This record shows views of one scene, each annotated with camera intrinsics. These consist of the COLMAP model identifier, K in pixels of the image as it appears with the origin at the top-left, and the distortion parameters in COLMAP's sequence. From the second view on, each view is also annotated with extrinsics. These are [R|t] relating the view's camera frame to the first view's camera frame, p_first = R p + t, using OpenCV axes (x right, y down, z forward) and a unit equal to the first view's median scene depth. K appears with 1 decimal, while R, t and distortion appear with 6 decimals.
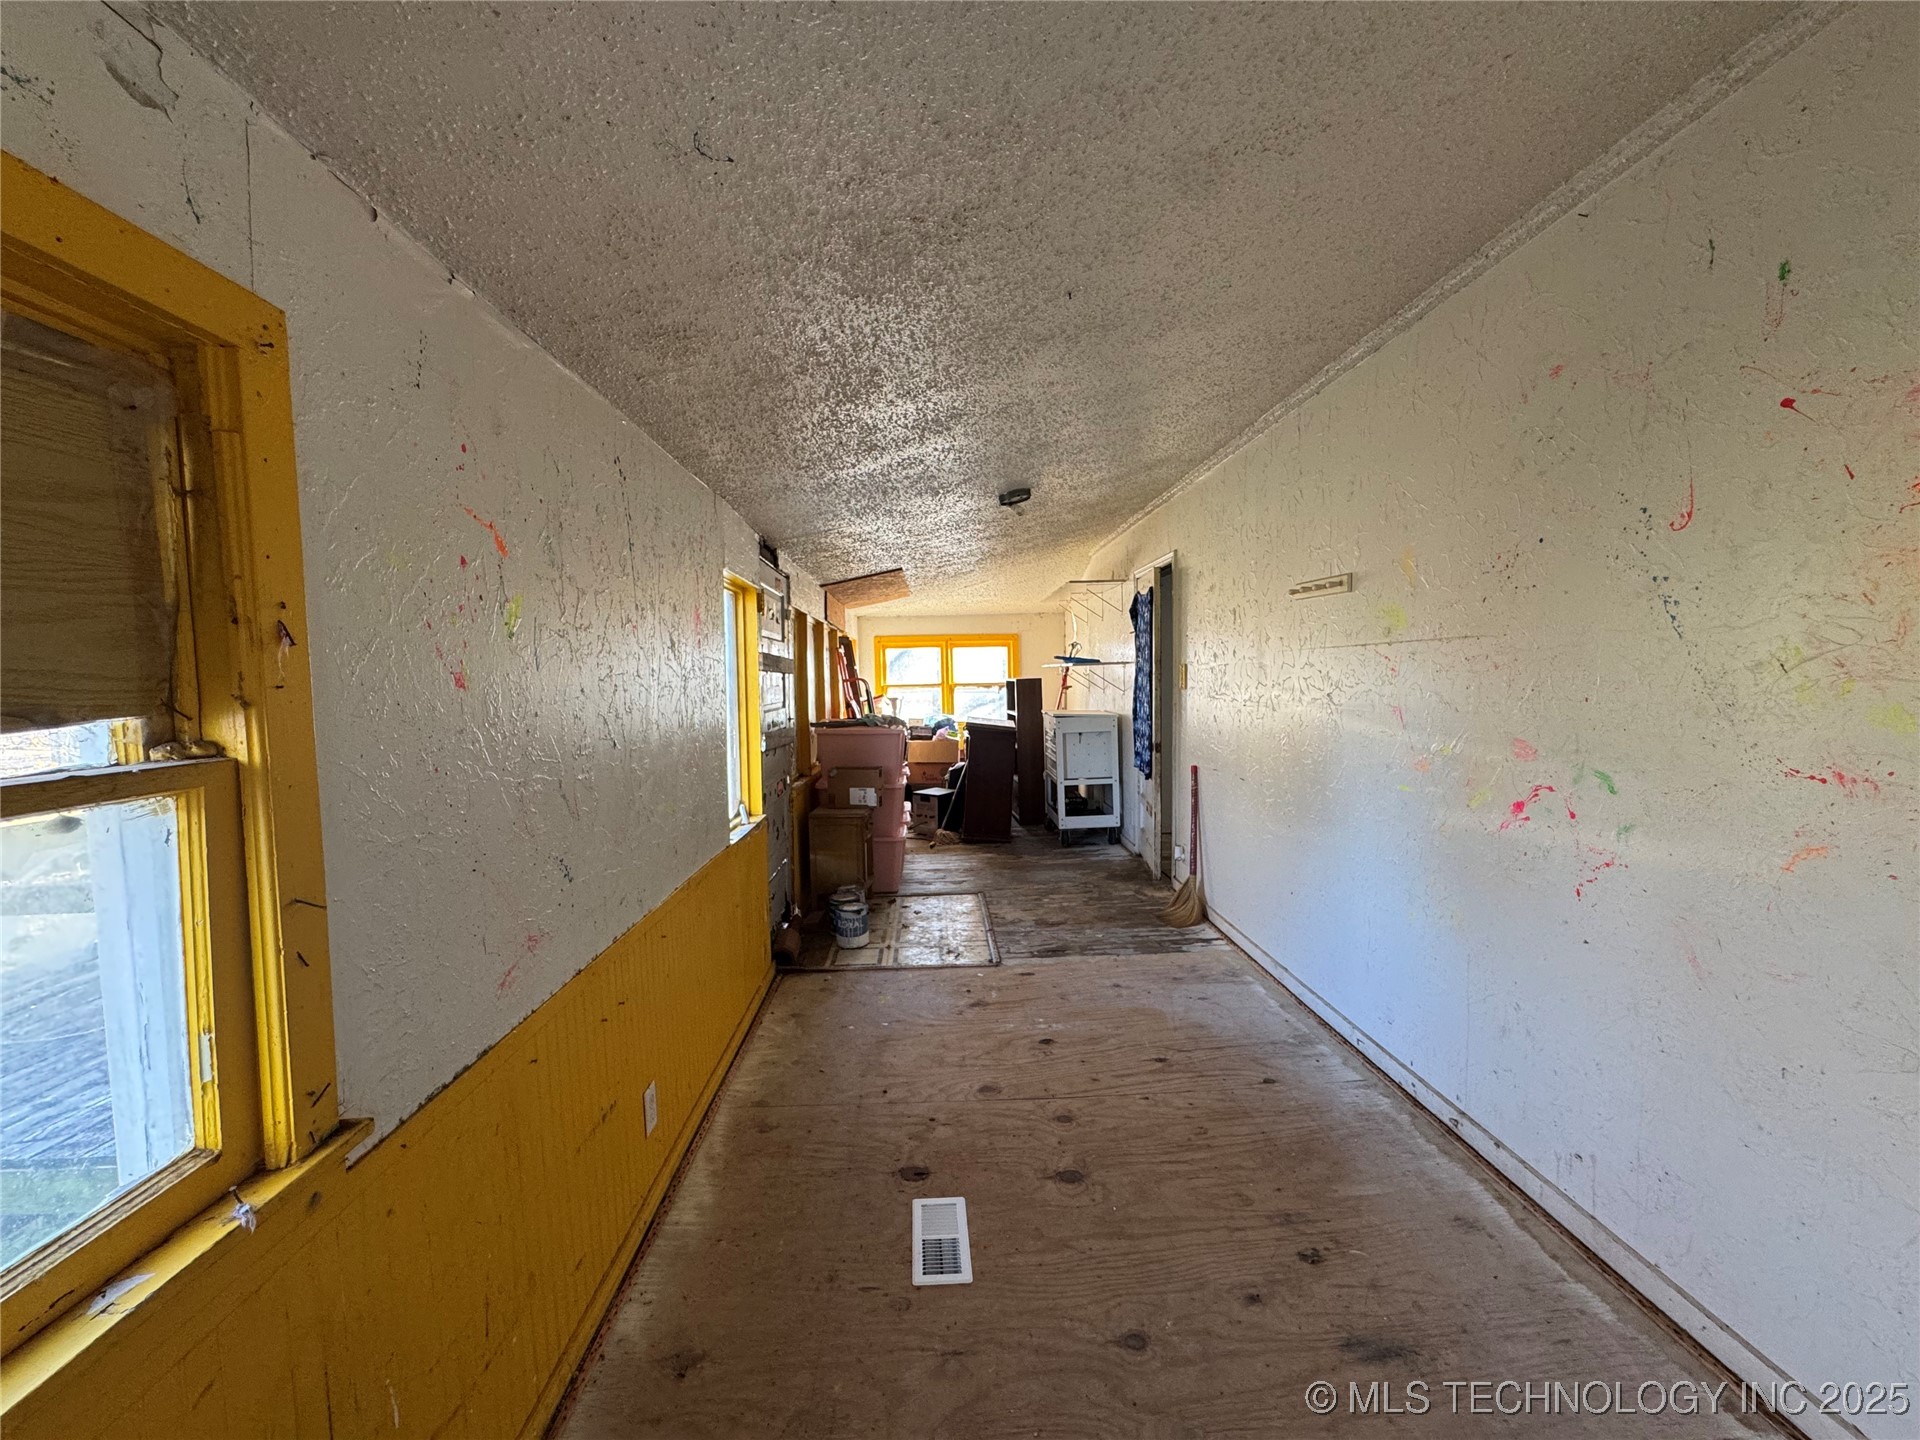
lens RADIAL K [[764.8, 0, 960.6], [0, 764.8, 715.5], [0, 0, 1]] dist [-0.005307, 0.001024]
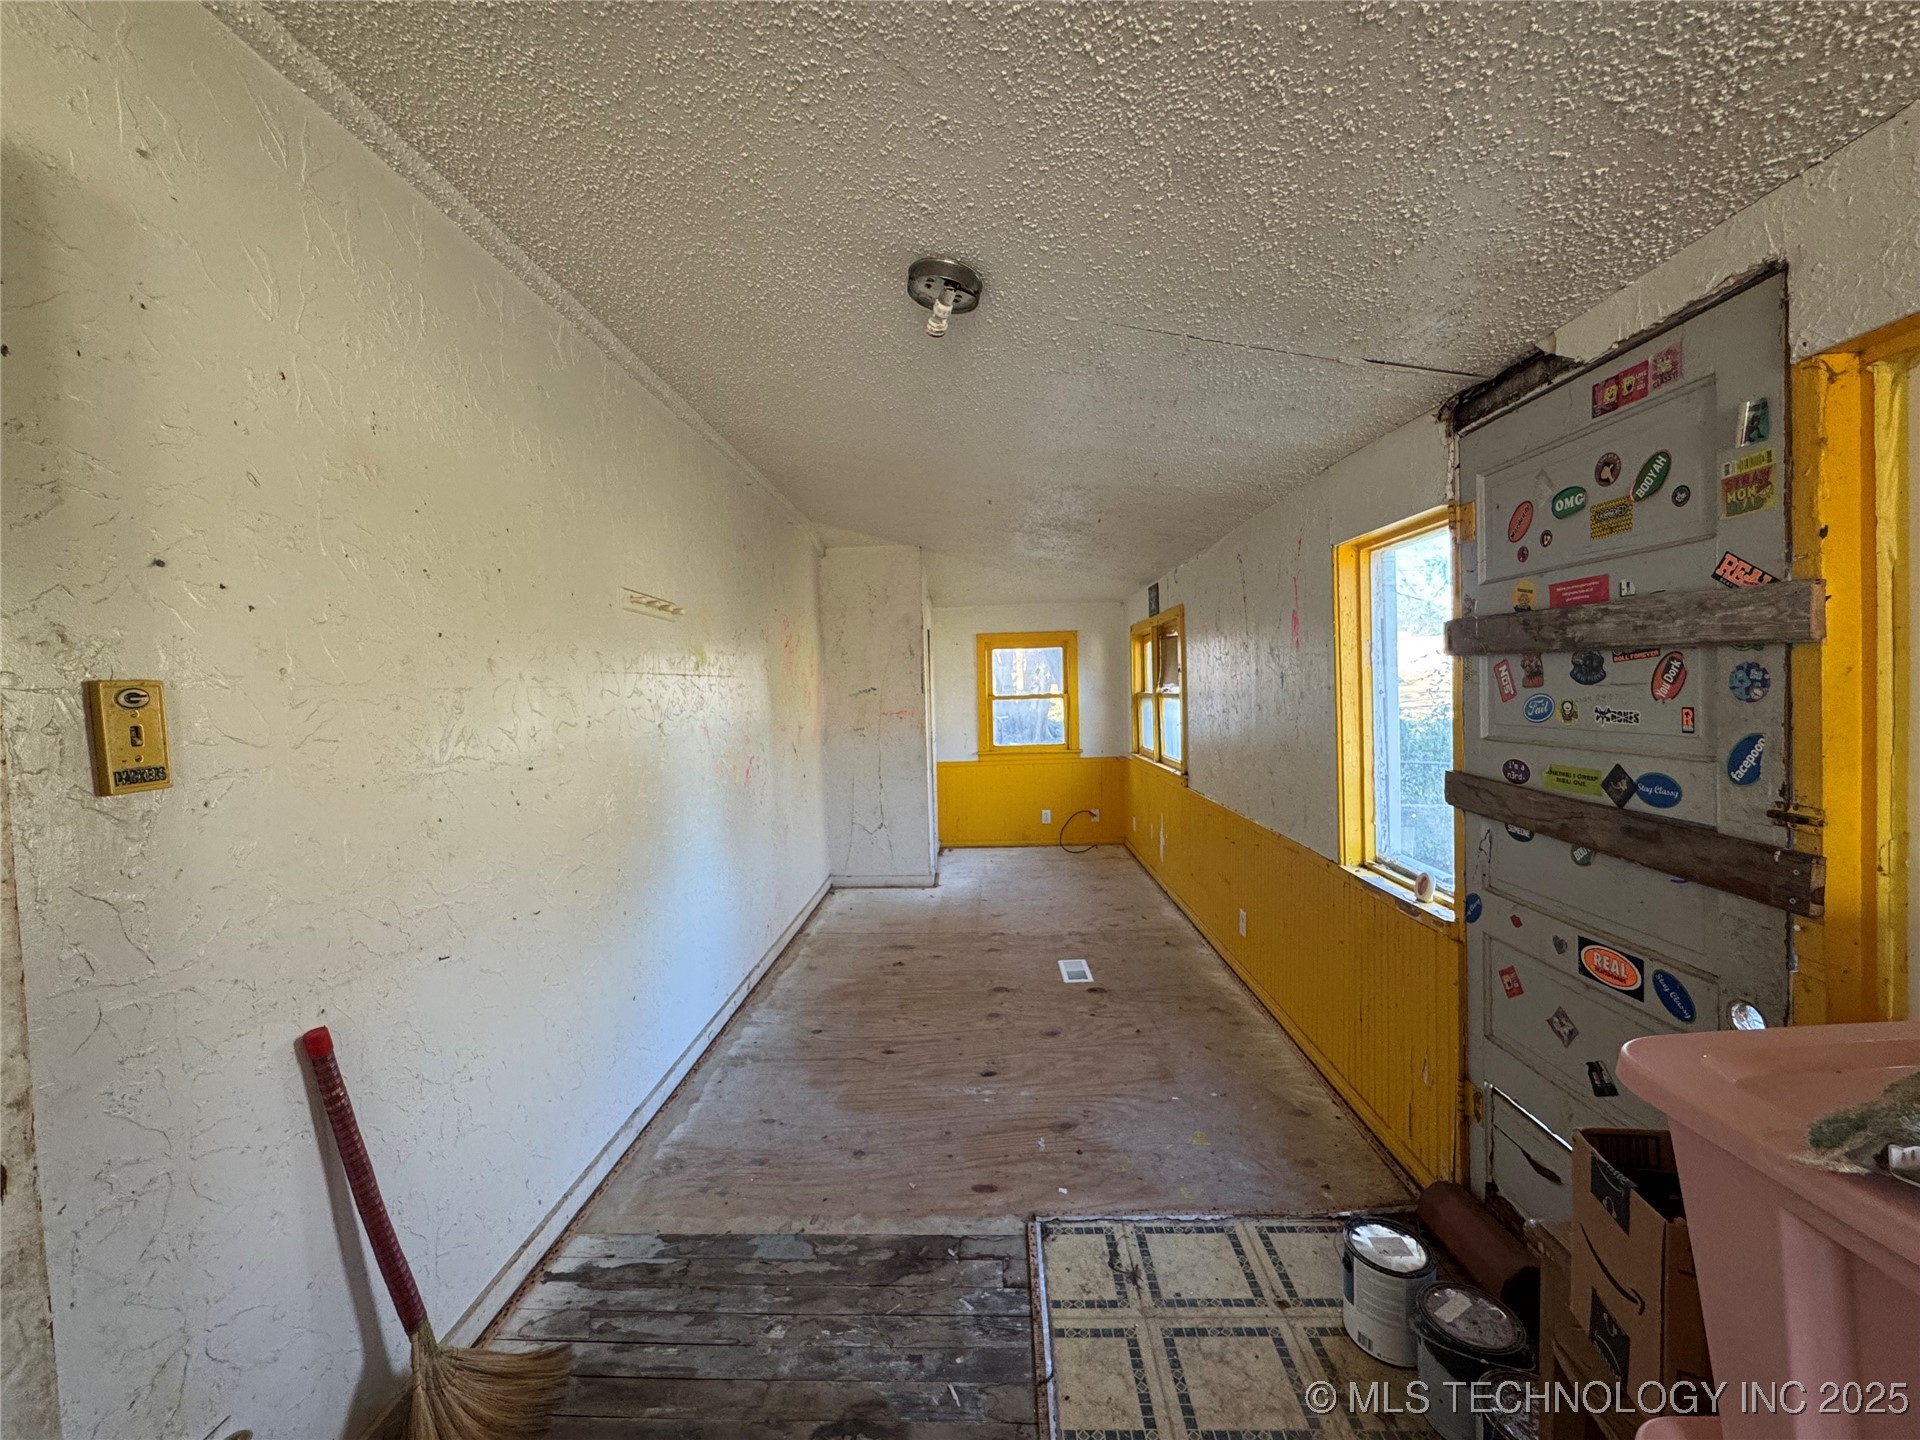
lens RADIAL K [[764.8, 0, 957.3], [0, 764.8, 717.4], [0, 0, 1]] dist [-0.005307, 0.001024]
pose [[-0.994939, 0.047387, 0.088603, 0.046486], [0.055372, 0.994406, 0.089948, -0.102226], [-0.083845, 0.094399, -0.991997, 1.921522]]
